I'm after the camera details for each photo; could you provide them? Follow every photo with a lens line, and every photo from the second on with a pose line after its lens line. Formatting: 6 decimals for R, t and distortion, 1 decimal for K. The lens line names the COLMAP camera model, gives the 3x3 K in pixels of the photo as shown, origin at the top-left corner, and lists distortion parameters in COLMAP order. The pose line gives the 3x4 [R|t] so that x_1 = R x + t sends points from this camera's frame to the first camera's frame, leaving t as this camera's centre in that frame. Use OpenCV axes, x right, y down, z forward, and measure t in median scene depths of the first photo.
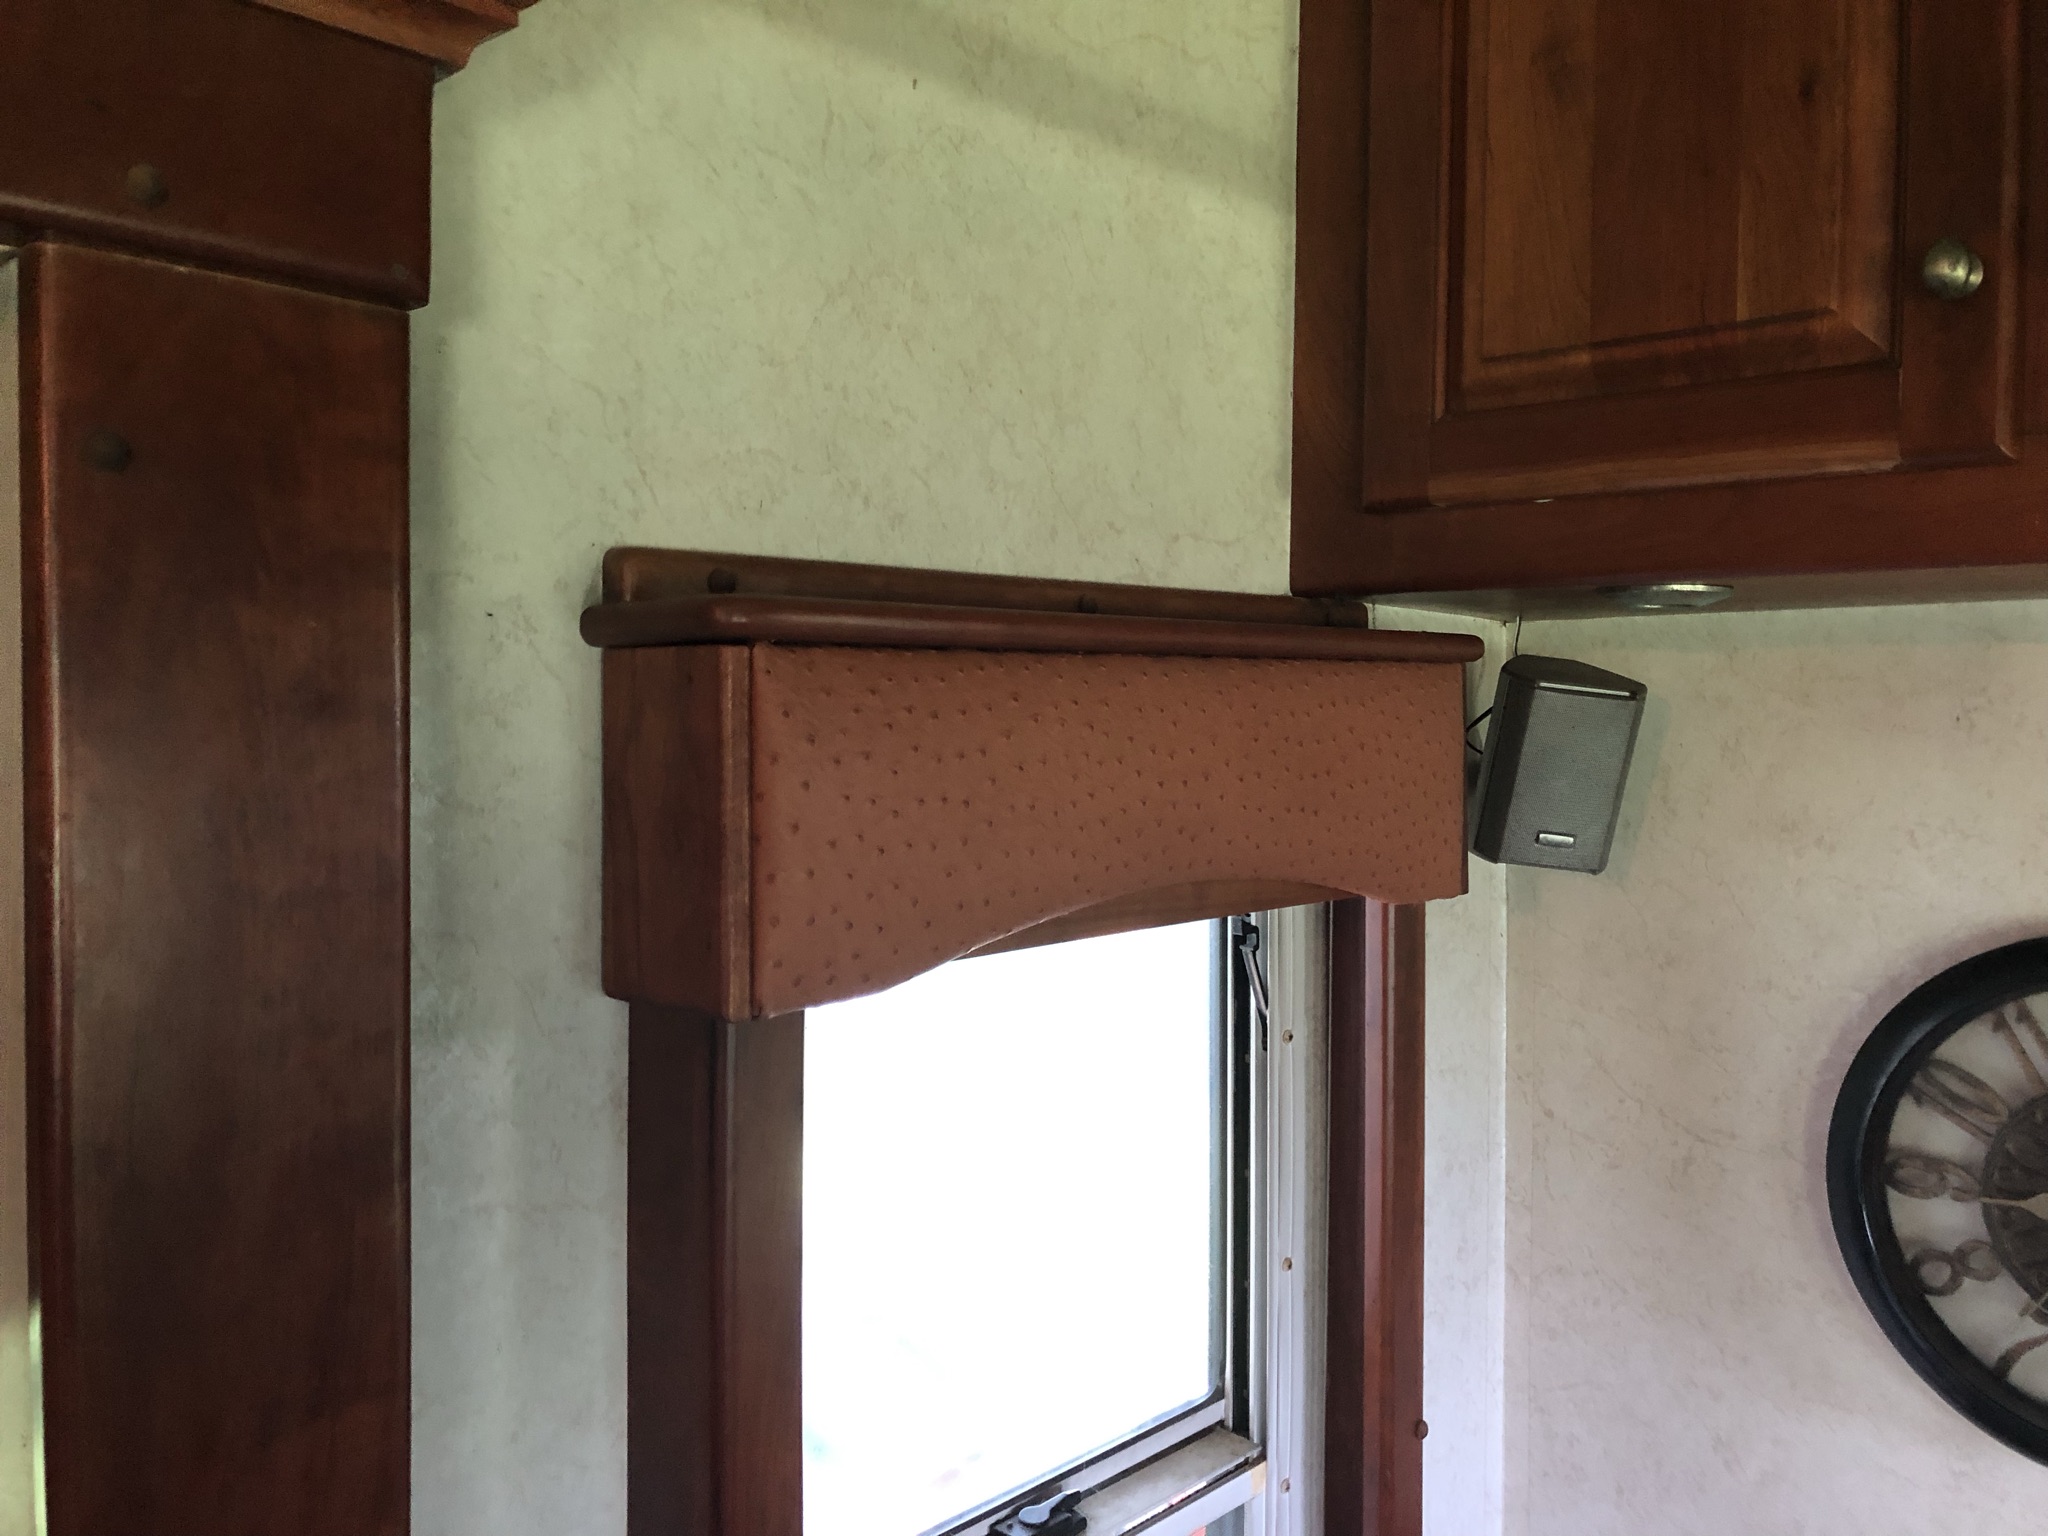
lens RADIAL K [[1656.0, 0, 1014.1], [0, 1656.0, 738.0], [0, 0, 1]] dist [0.015612, -0.008364]
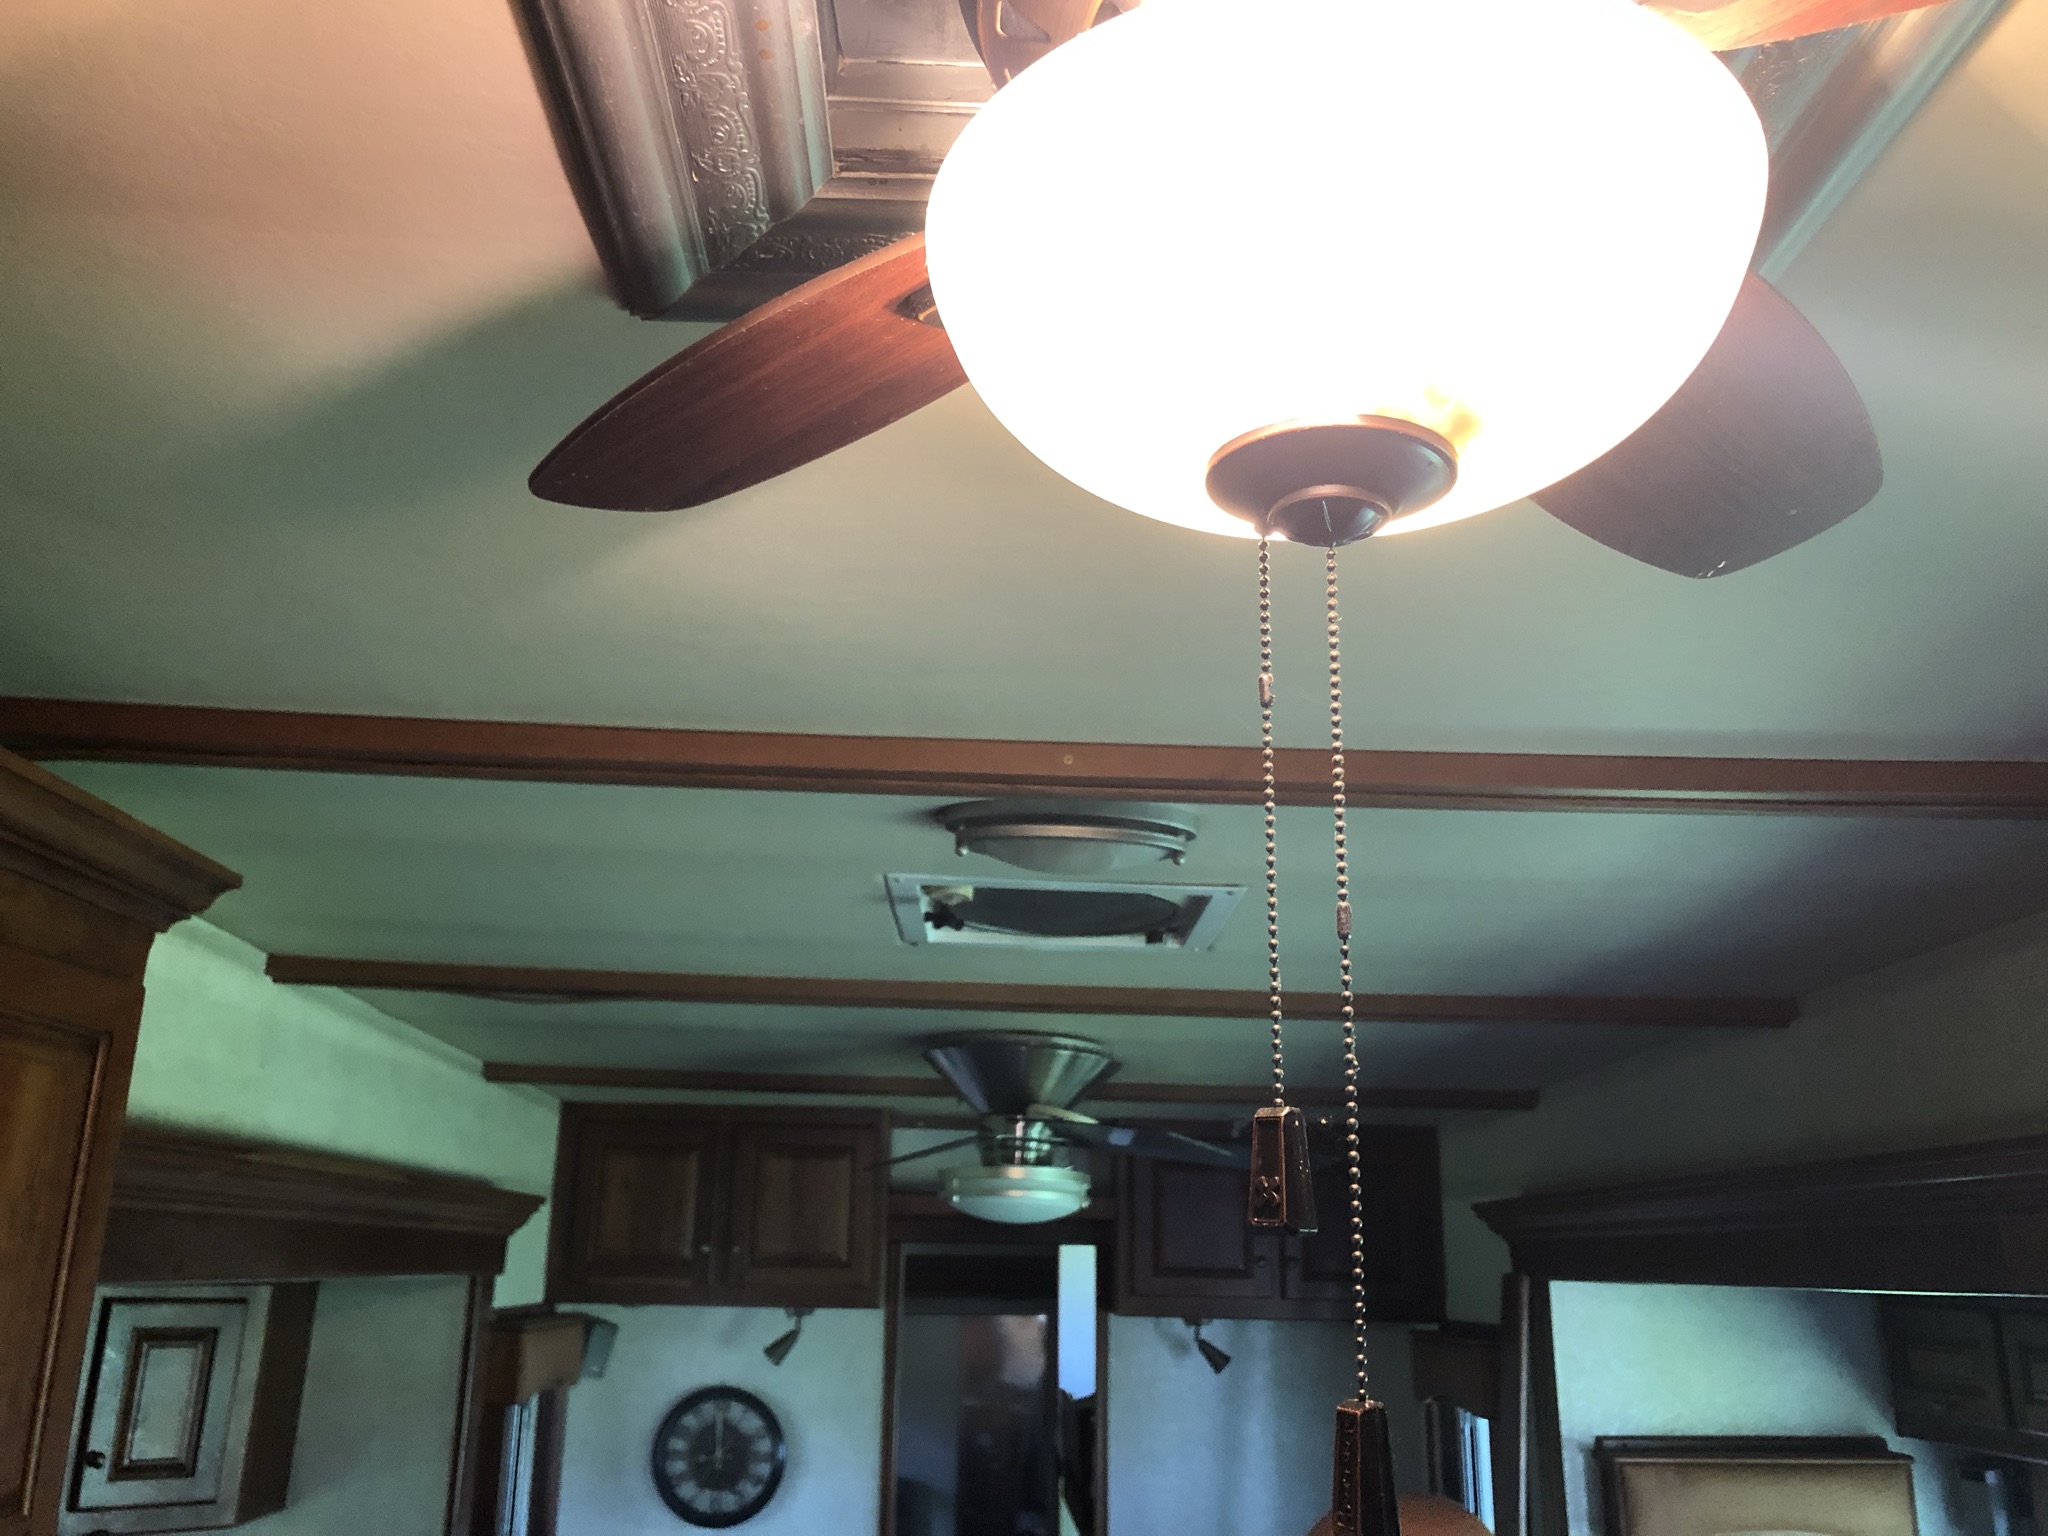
lens RADIAL K [[1687.6, 0, 1058.3], [0, 1687.6, 780.6], [0, 0, 1]] dist [0.021154, -0.016537]
pose [[0.692234, 0.205760, 0.691719, -1.948707], [0.008691, 0.956047, -0.293085, -0.082853], [-0.721621, 0.208895, 0.660020, -2.665469]]
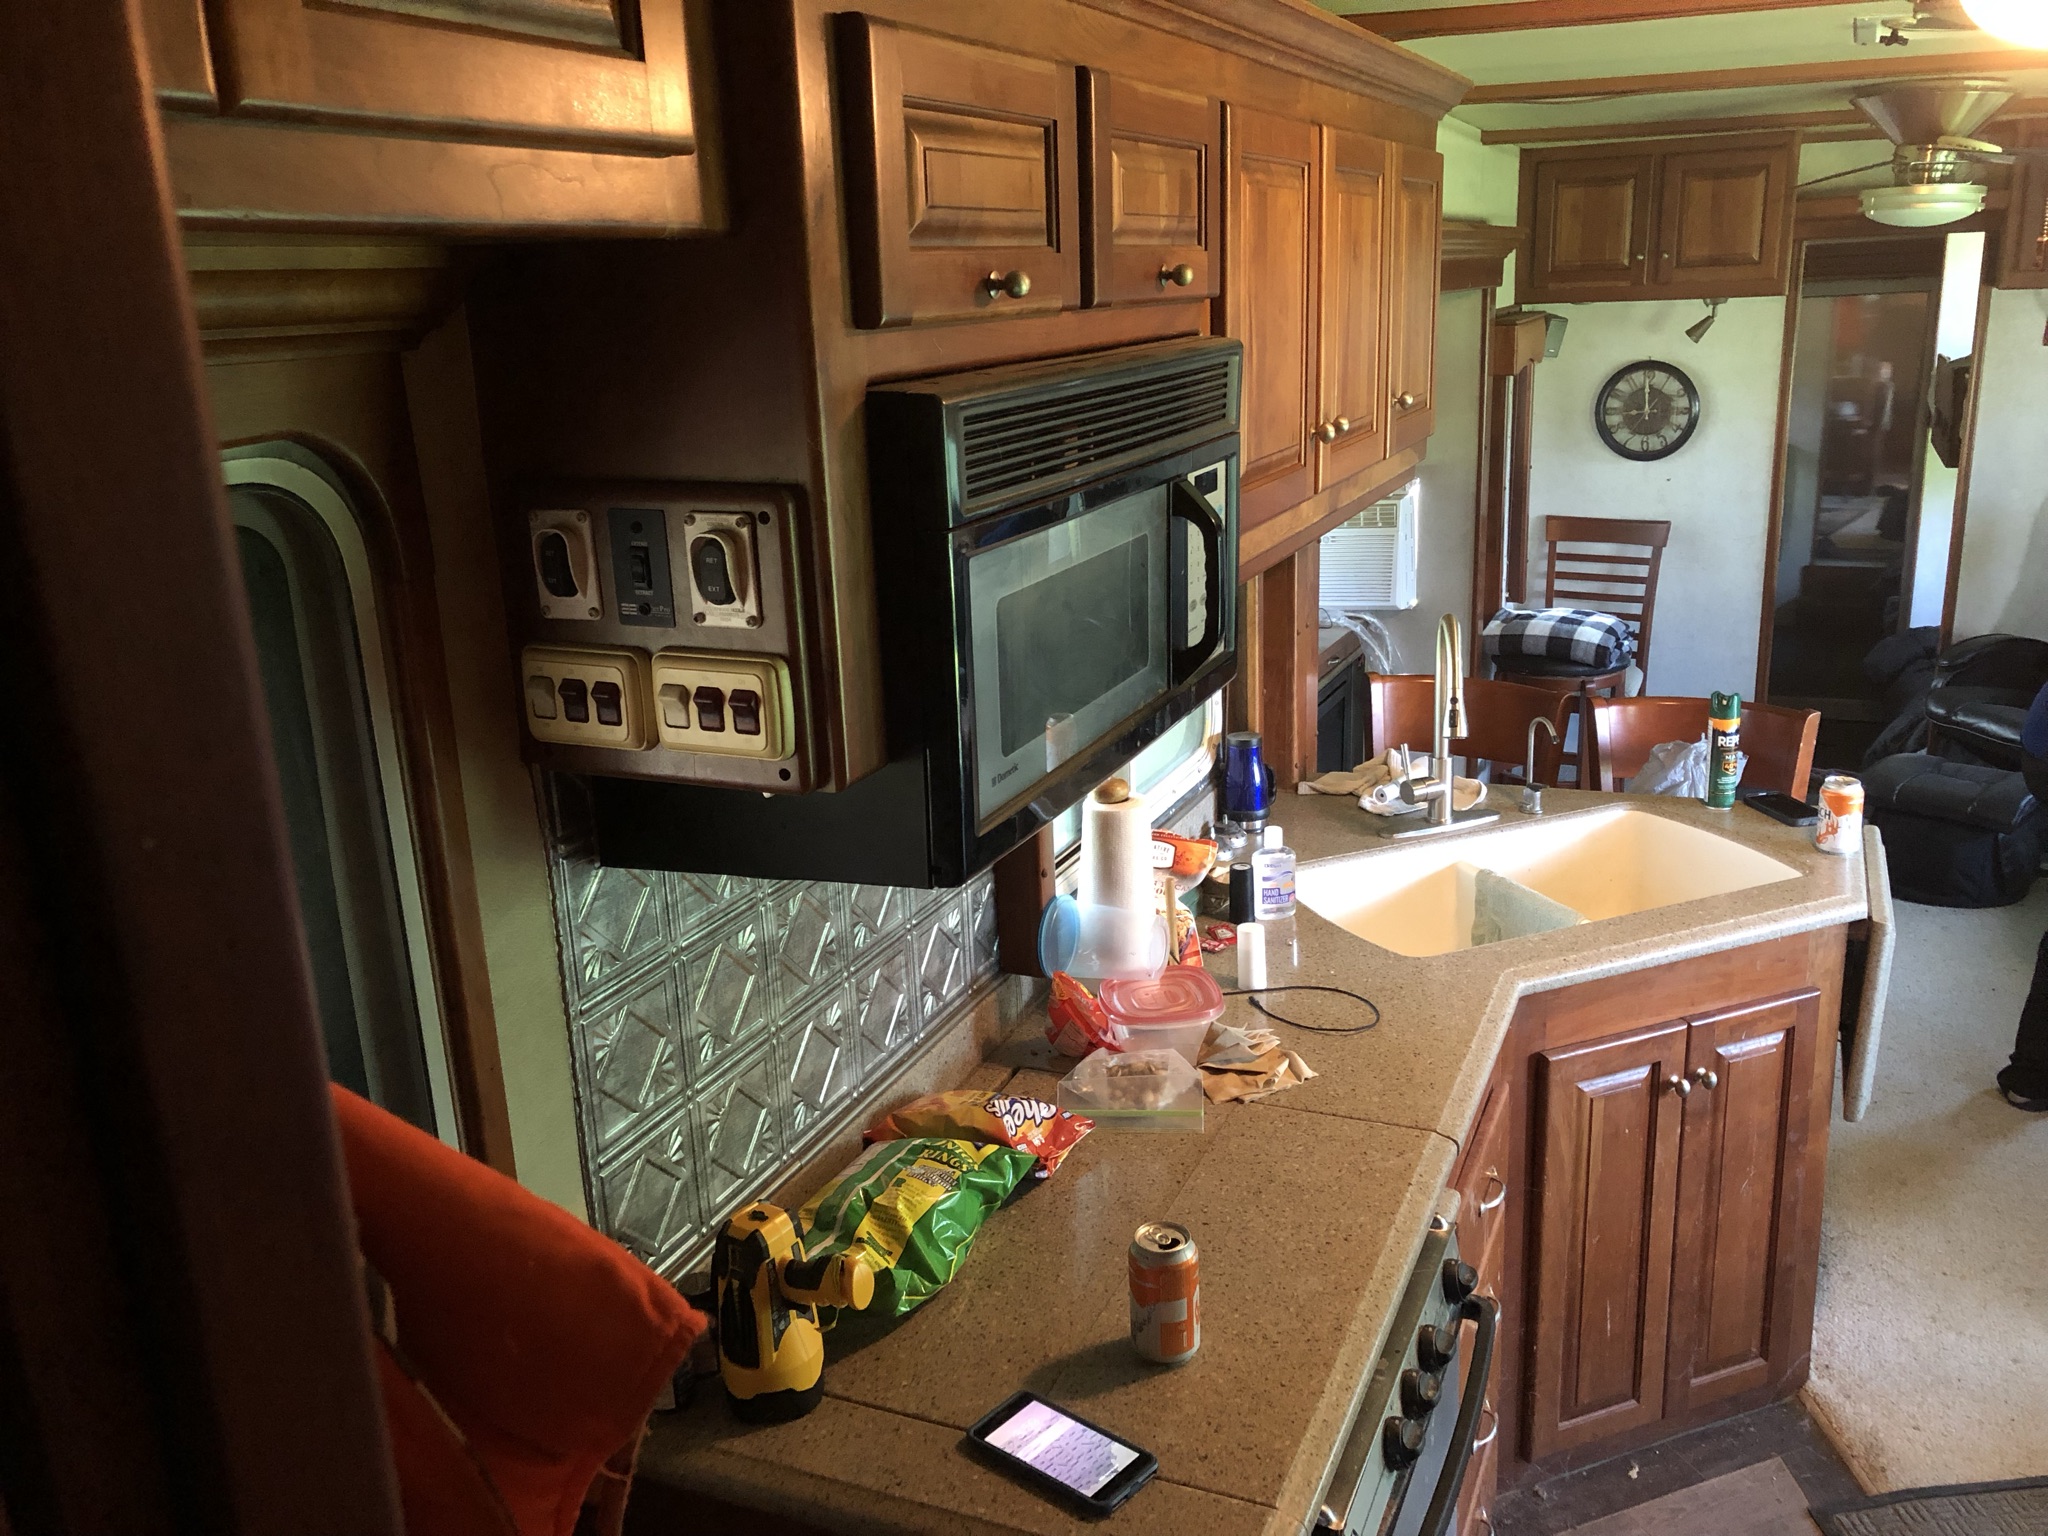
lens RADIAL K [[1687.6, 0, 1058.3], [0, 1687.6, 780.6], [0, 0, 1]] dist [0.021154, -0.016537]
pose [[0.937858, -0.141913, 0.316674, -3.025435], [0.058225, 0.963972, 0.259551, -0.107607], [-0.342099, -0.224984, 0.912332, -3.632532]]
